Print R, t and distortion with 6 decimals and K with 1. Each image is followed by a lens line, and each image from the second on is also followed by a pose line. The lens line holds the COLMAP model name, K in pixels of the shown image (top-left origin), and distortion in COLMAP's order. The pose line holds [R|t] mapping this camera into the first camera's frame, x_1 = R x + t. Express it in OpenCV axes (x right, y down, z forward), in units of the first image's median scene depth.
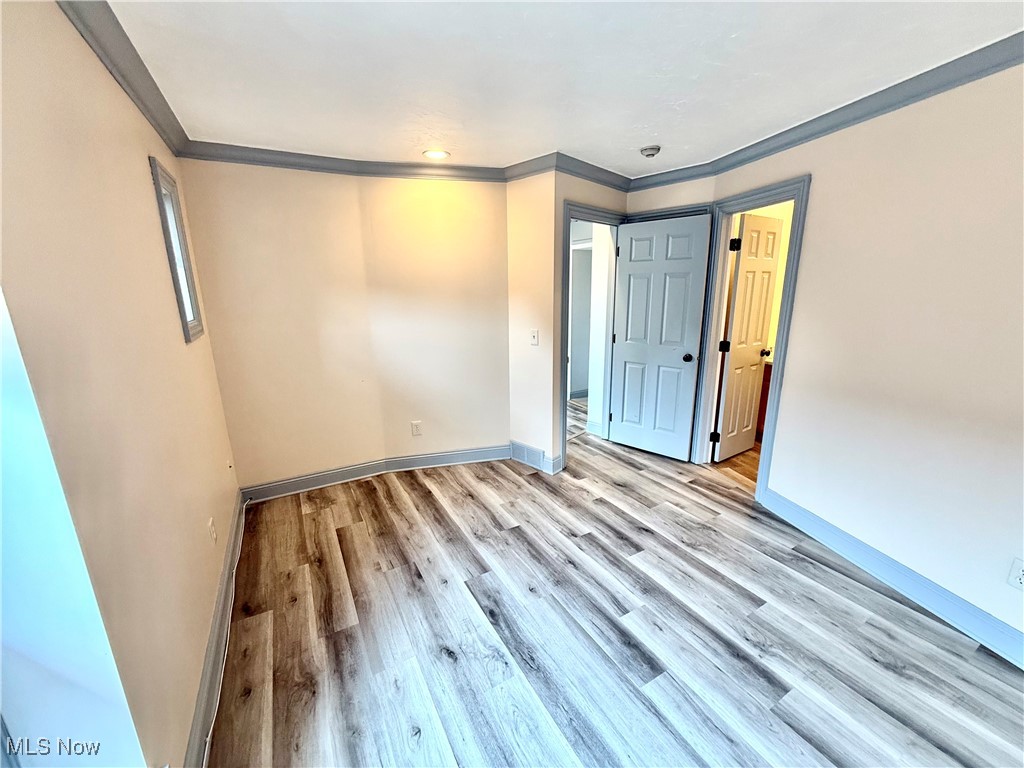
lens RADIAL K [[407.9, 0, 512.3], [0, 407.9, 386.8], [0, 0, 1]] dist [0.001200, -0.000465]
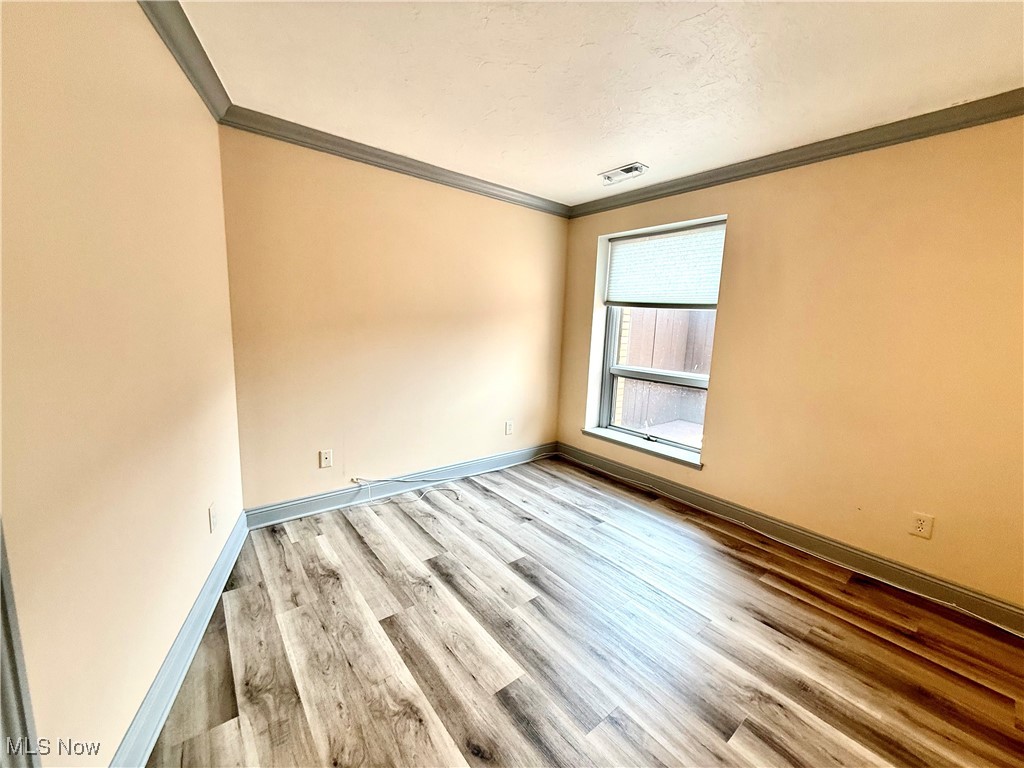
lens RADIAL K [[407.9, 0, 514.2], [0, 407.9, 383.5], [0, 0, 1]] dist [0.001200, -0.000465]
pose [[-0.987221, 0.000520, -0.159358, 0.473613], [-0.061264, 0.921908, 0.382534, -0.321902], [0.147112, 0.387408, -0.910095, 1.669705]]
